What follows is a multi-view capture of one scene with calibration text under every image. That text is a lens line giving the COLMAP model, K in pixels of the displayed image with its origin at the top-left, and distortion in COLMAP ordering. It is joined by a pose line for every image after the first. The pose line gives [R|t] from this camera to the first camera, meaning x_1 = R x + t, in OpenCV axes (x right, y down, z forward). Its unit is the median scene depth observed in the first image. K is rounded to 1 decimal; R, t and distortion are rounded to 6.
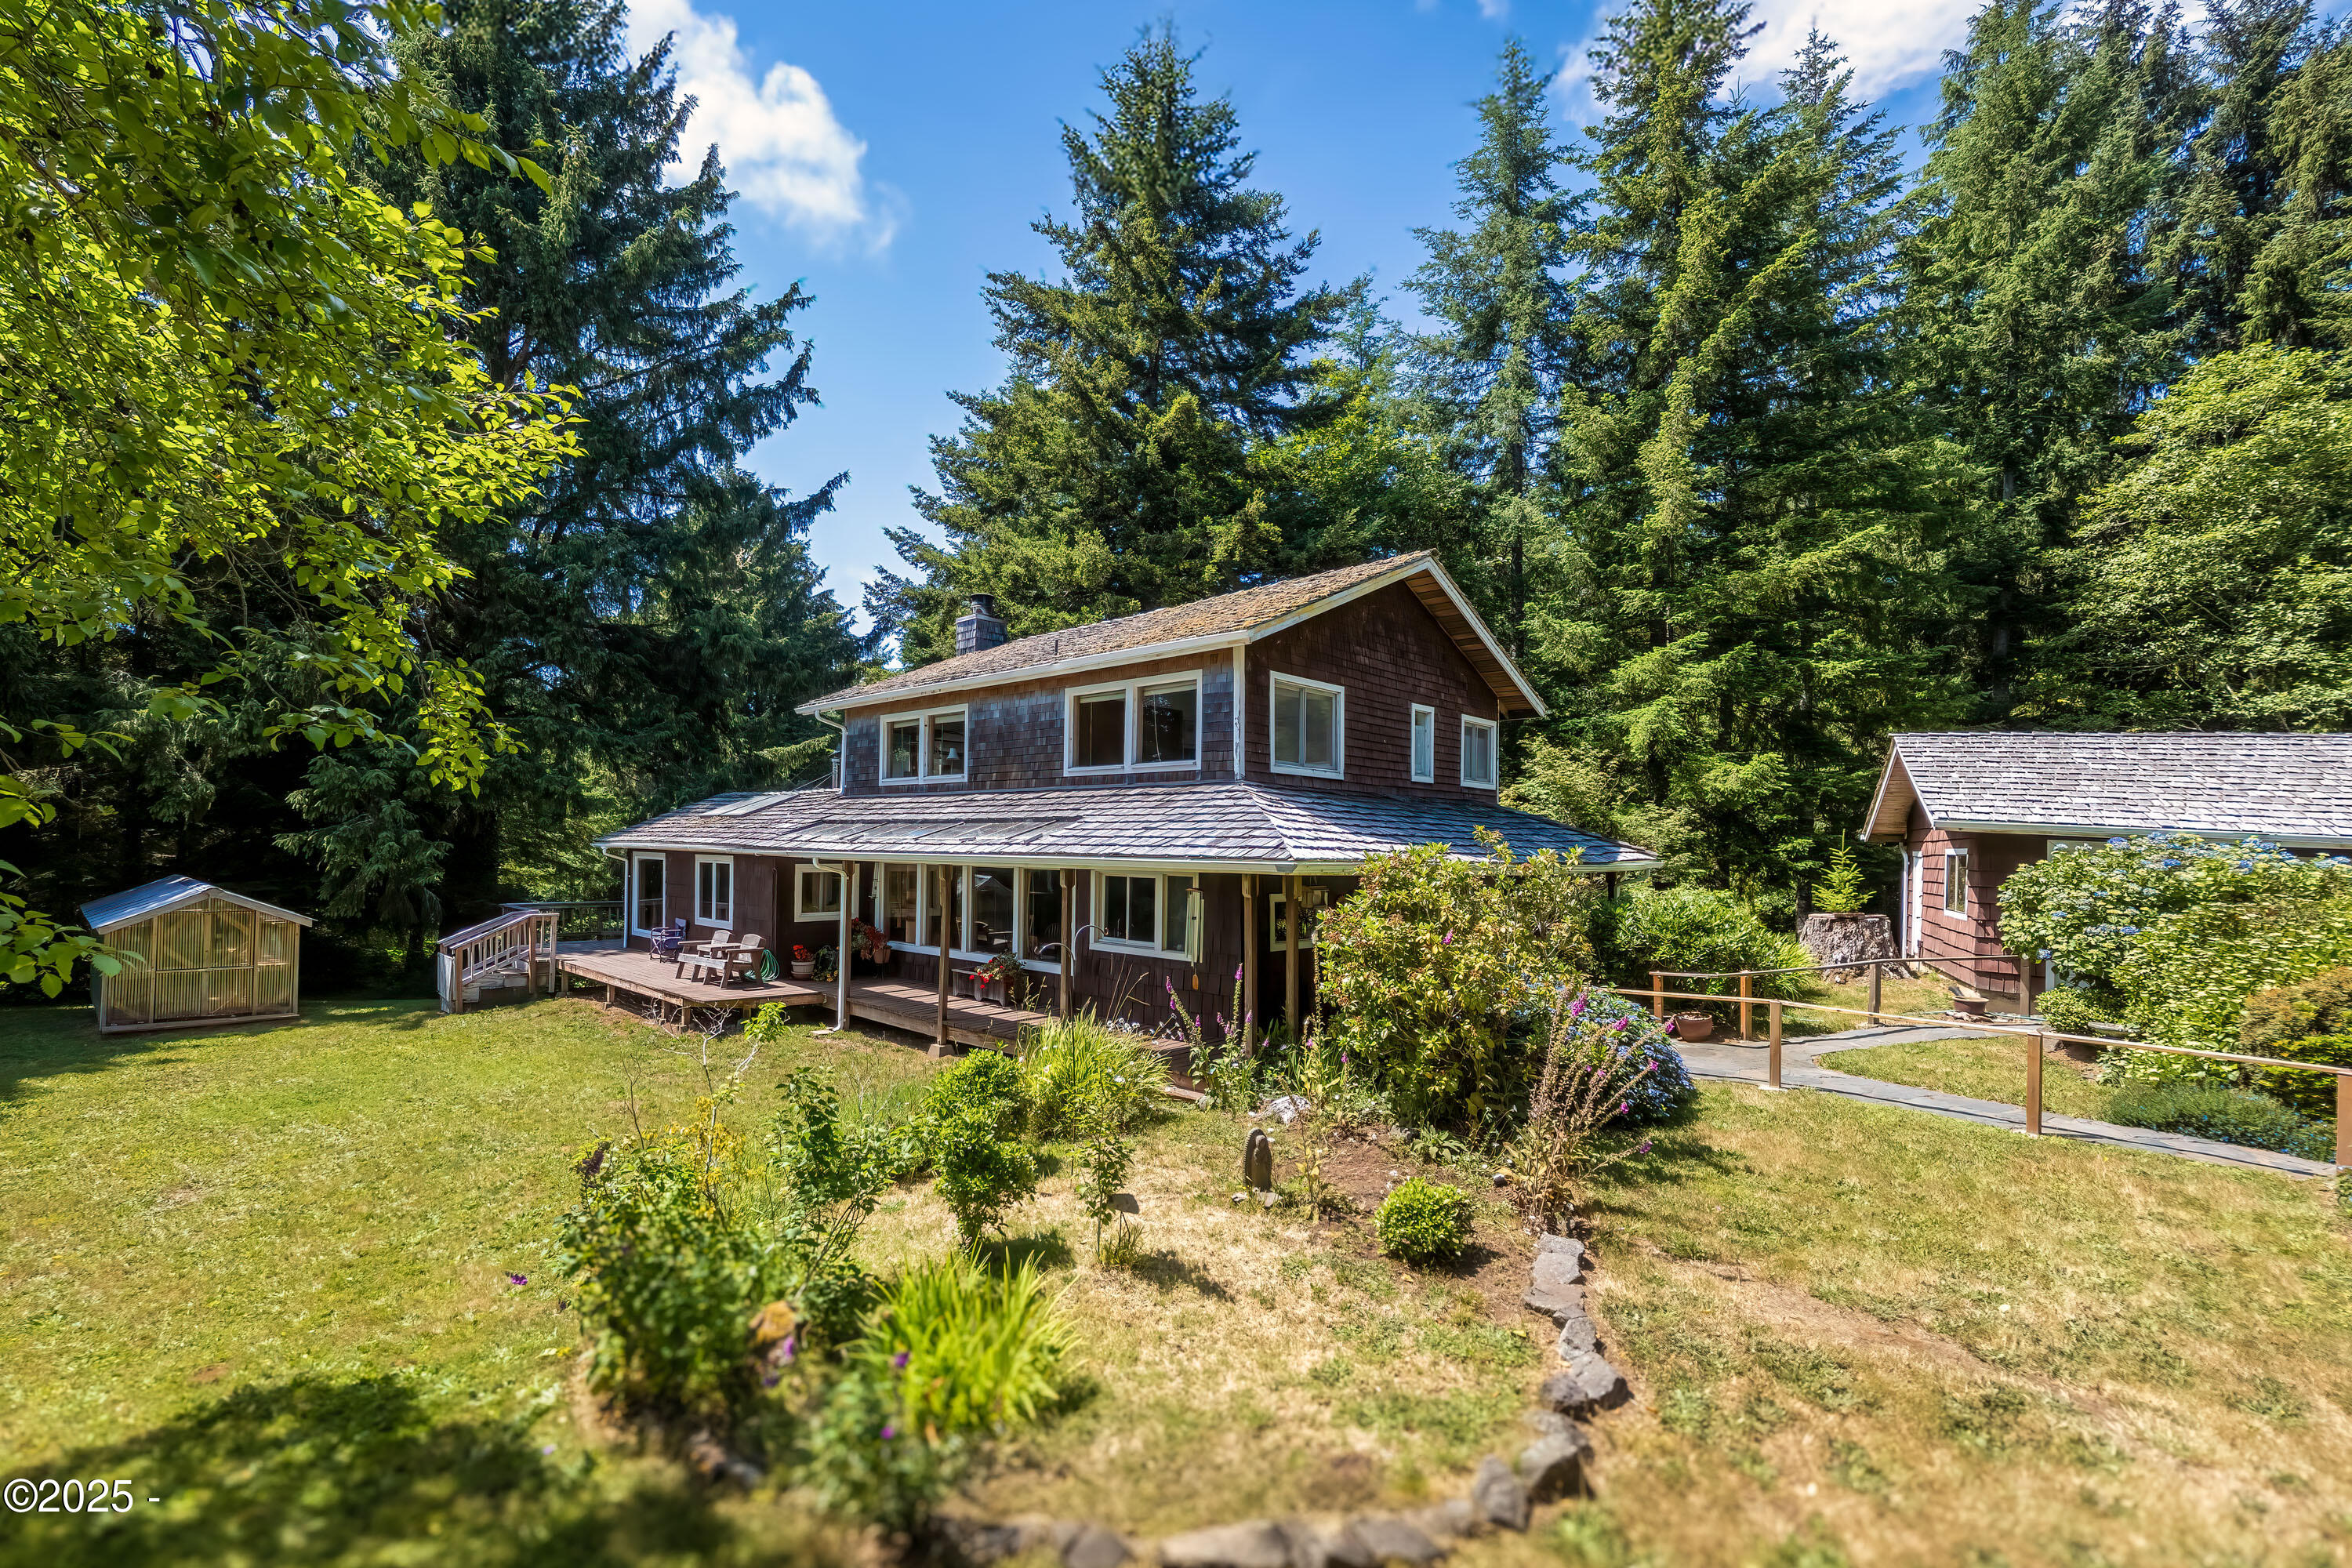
lens RADIAL K [[955.0, 0, 1174.5], [0, 955.0, 792.6], [0, 0, 1]] dist [-0.024456, 0.000013]
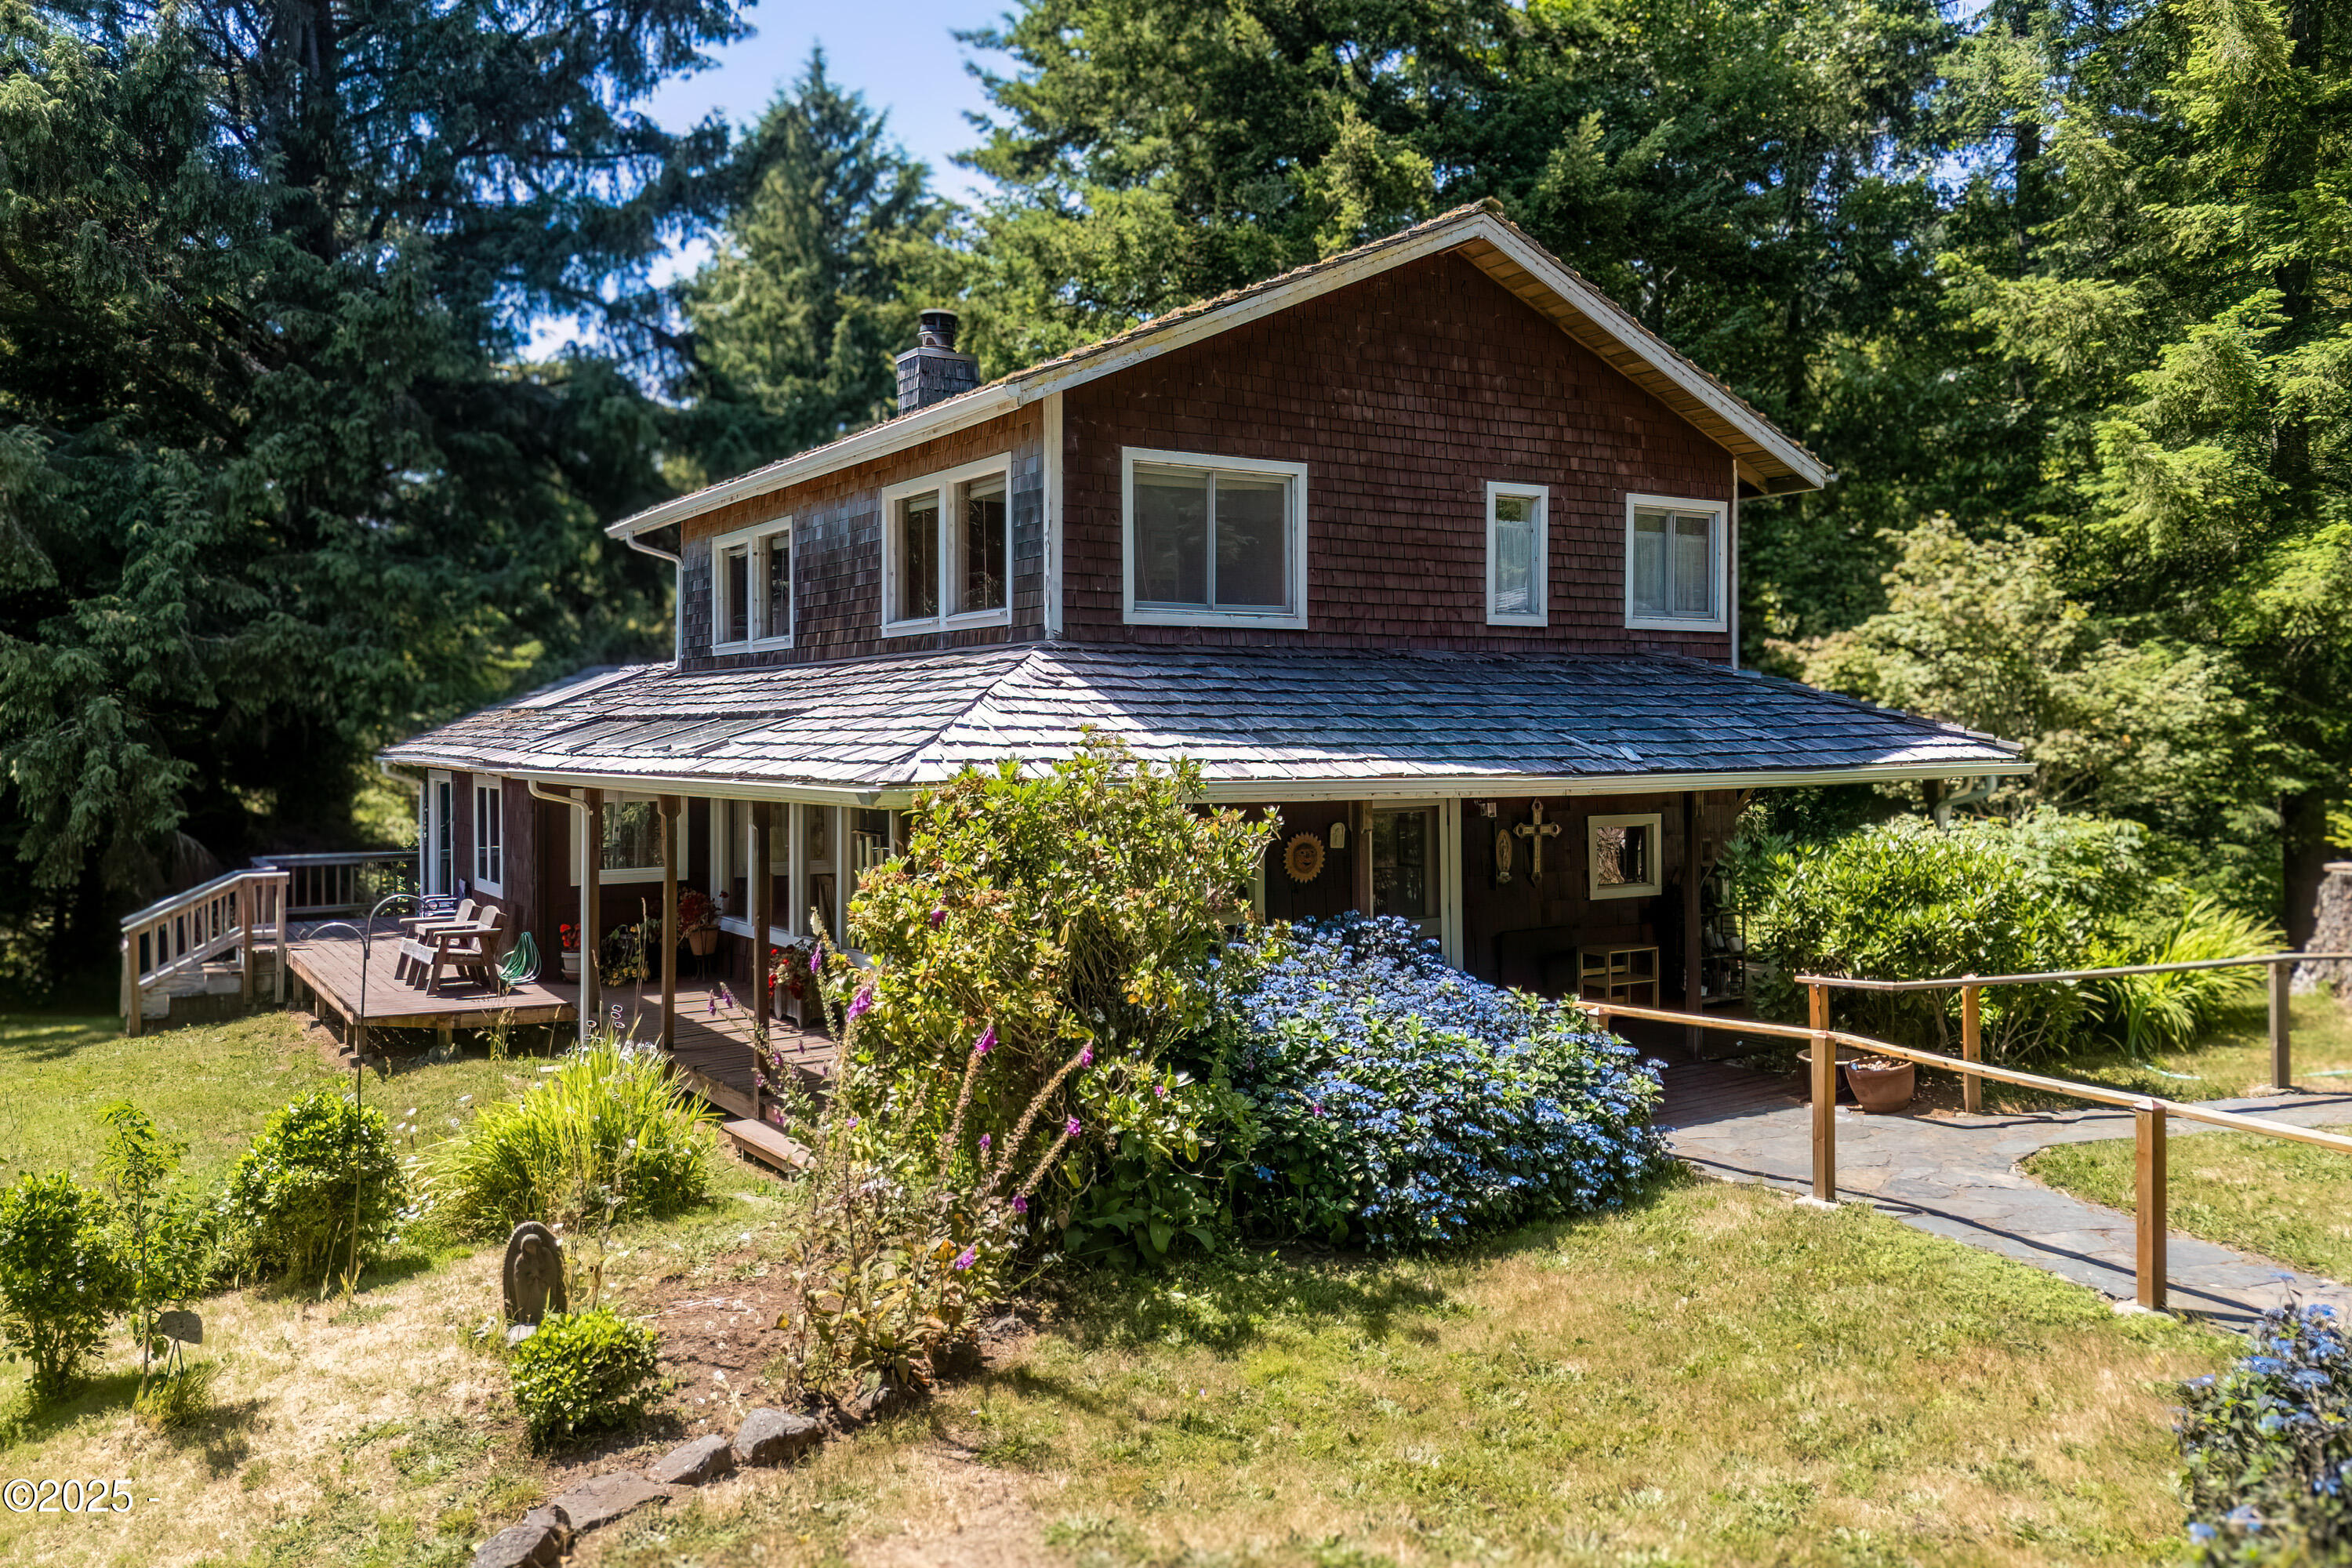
lens RADIAL K [[1757.9, 0, 1266.8], [0, 1757.9, 685.2], [0, 0, 1]] dist [0.080841, -0.080783]
pose [[0.978416, -0.027027, -0.204870, 0.332234], [0.032891, 0.999139, 0.025272, -0.007125], [0.204010, -0.031465, 0.978463, -0.018357]]
